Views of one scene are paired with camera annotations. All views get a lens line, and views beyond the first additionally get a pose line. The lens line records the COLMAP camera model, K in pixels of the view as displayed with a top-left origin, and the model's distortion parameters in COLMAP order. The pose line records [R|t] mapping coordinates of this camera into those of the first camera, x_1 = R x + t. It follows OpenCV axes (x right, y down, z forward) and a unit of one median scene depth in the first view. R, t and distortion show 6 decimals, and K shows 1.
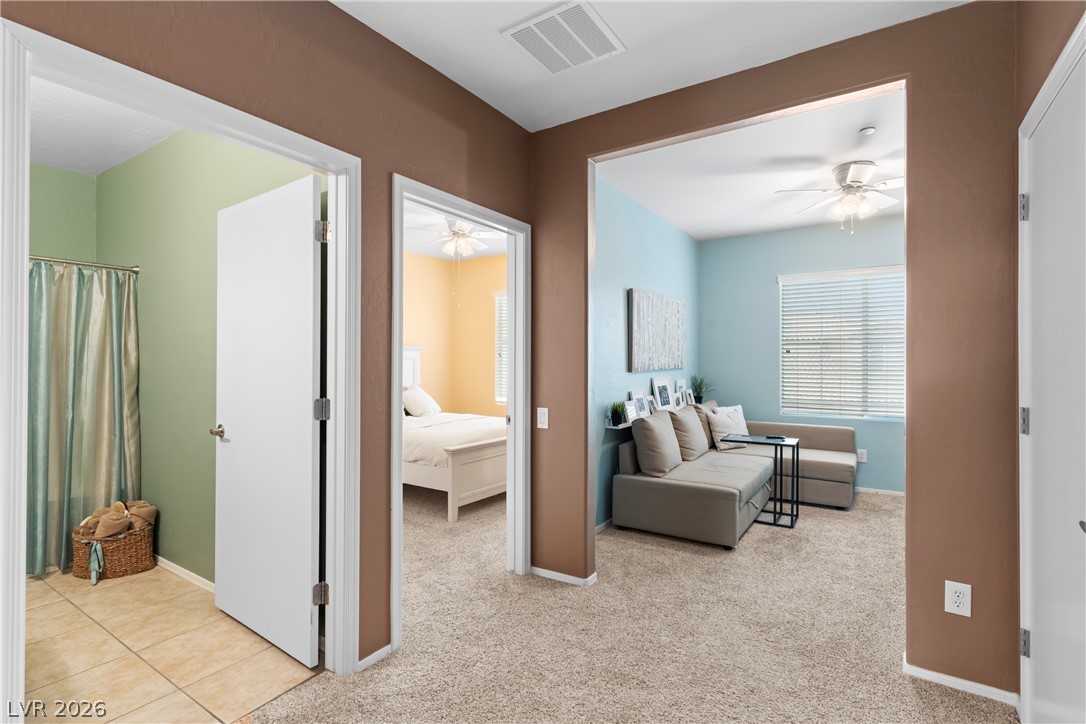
lens RADIAL K [[514.7, 0, 535.8], [0, 514.7, 357.1], [0, 0, 1]] dist [0.001641, -0.001192]
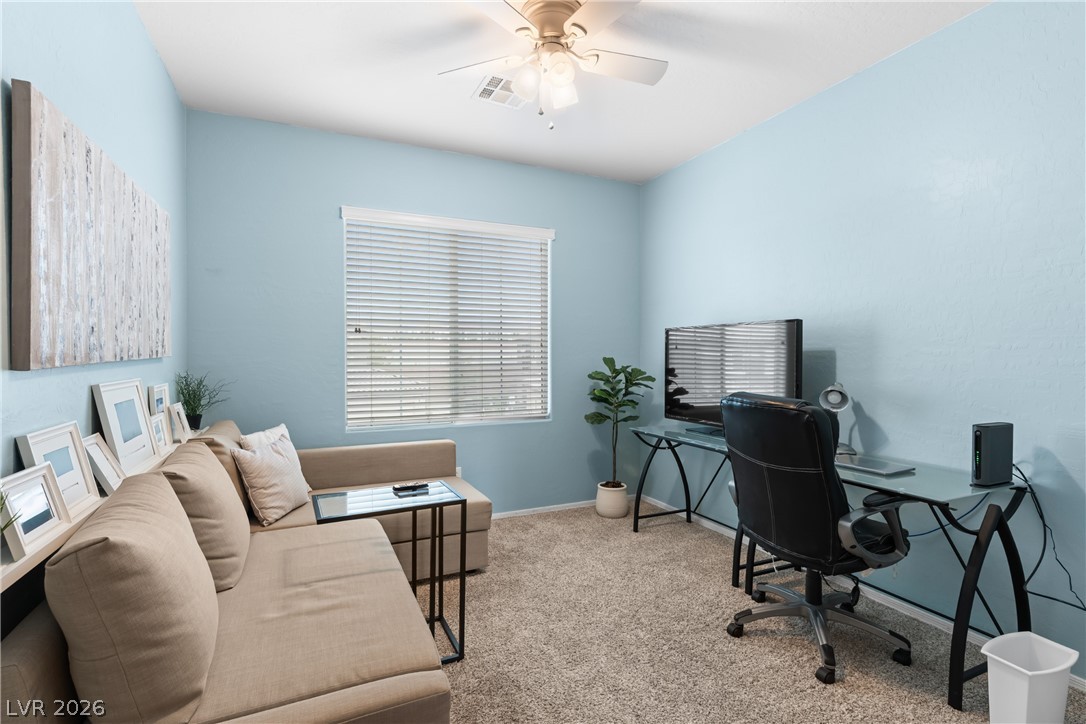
lens RADIAL K [[514.7, 0, 545.6], [0, 514.7, 362.6], [0, 0, 1]] dist [0.001641, -0.001192]
pose [[0.518281, -0.015002, 0.855079, 0.077390], [-0.004590, 0.999783, 0.020322, 0.015849], [-0.855198, -0.014457, 0.518100, 0.523532]]
